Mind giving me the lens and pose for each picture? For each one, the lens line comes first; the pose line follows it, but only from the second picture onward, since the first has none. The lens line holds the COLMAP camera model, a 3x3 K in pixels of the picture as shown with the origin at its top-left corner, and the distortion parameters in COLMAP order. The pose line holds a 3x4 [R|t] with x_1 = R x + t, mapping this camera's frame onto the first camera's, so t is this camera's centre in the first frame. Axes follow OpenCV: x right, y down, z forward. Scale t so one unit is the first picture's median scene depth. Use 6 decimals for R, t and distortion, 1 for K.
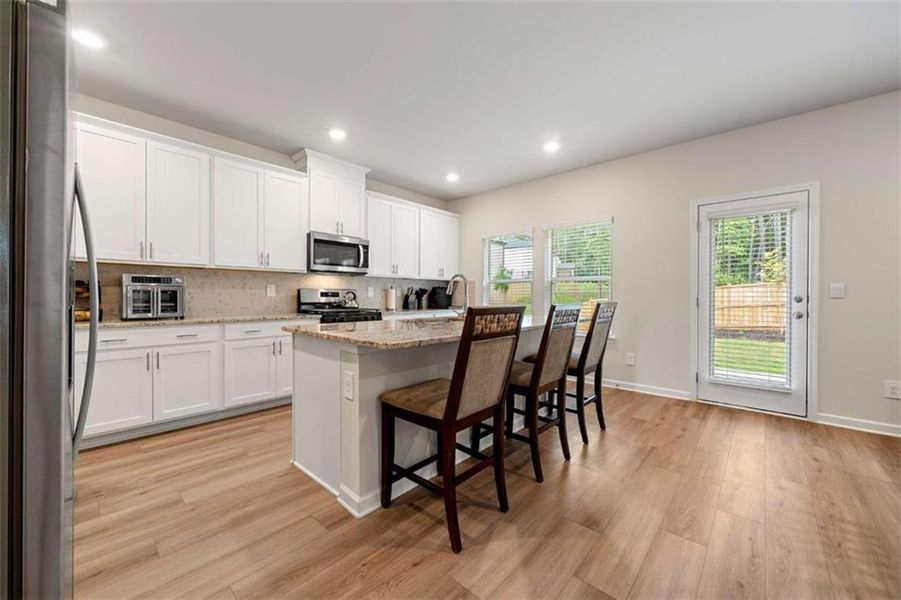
lens RADIAL K [[345.4, 0, 451.5], [0, 345.4, 295.6], [0, 0, 1]] dist [-0.004081, -0.000757]
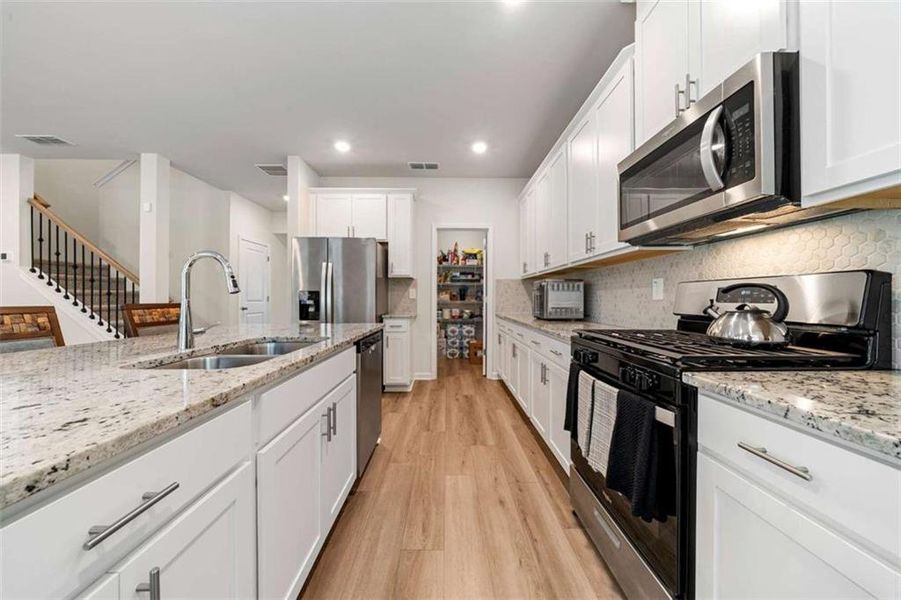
lens RADIAL K [[313.2, 0, 452.9], [0, 313.2, 297.5], [0, 0, 1]] dist [-0.006854, 0.000657]
pose [[-0.727041, -0.006087, -0.686567, 0.065220], [-0.002330, 0.999977, -0.006399, 0.003566], [0.686590, -0.003053, -0.727038, 1.409049]]
